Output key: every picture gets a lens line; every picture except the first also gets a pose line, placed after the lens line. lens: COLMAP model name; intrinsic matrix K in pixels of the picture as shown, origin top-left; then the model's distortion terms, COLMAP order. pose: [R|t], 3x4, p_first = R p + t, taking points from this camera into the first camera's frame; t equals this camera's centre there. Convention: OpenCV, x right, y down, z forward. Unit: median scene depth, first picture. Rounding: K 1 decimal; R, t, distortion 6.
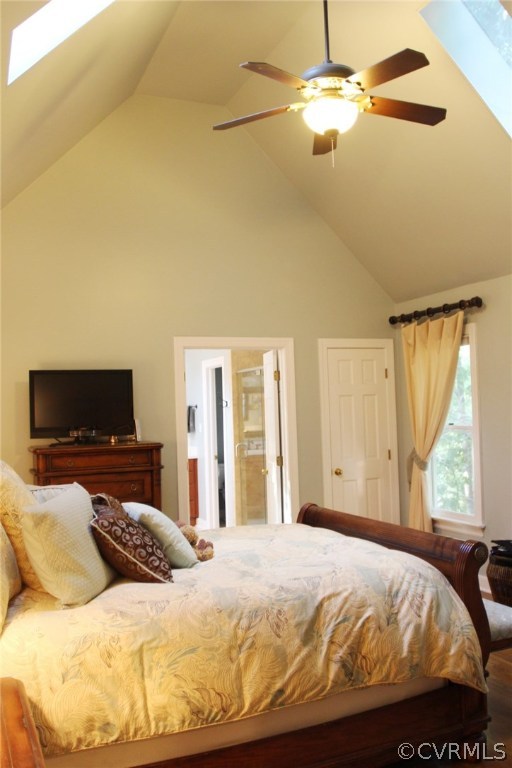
lens RADIAL K [[714.1, 0, 256.0], [0, 714.1, 384.0], [0, 0, 1]] dist [-0.045938, -0.002162]
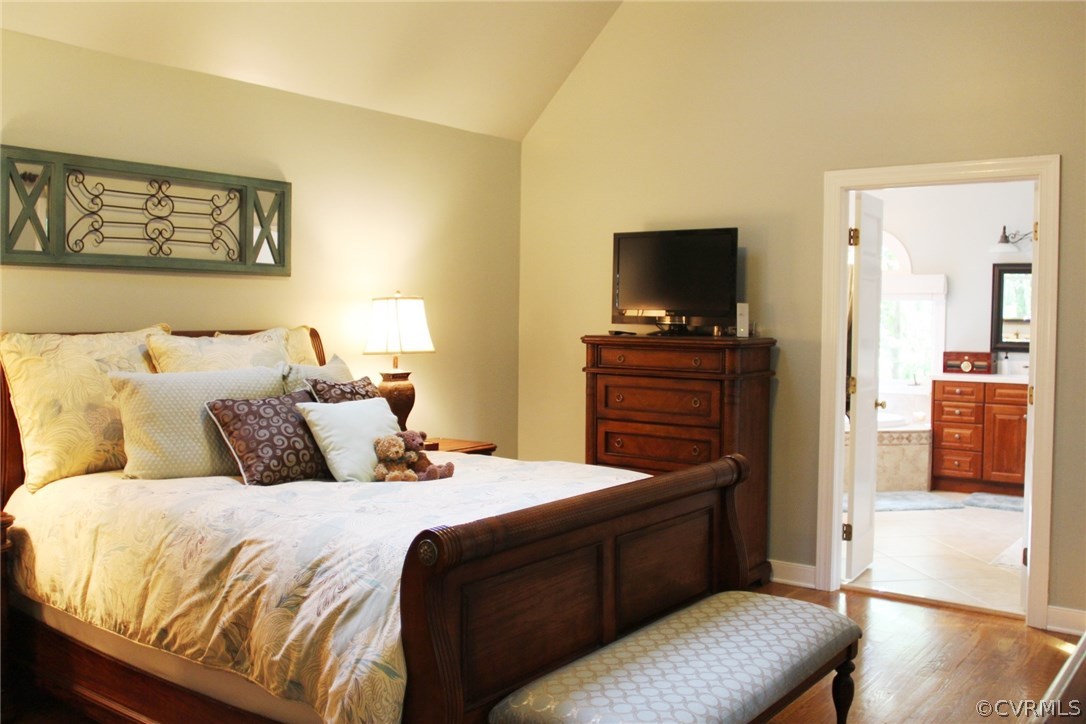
lens RADIAL K [[991.7, 0, 543.0], [0, 991.7, 362.0], [0, 0, 1]] dist [-0.011750, -0.002458]
pose [[0.493004, 0.085774, -0.865789, 1.121392], [0.003625, 0.994917, 0.100631, 0.021570], [0.870020, -0.052750, 0.490187, 0.798420]]
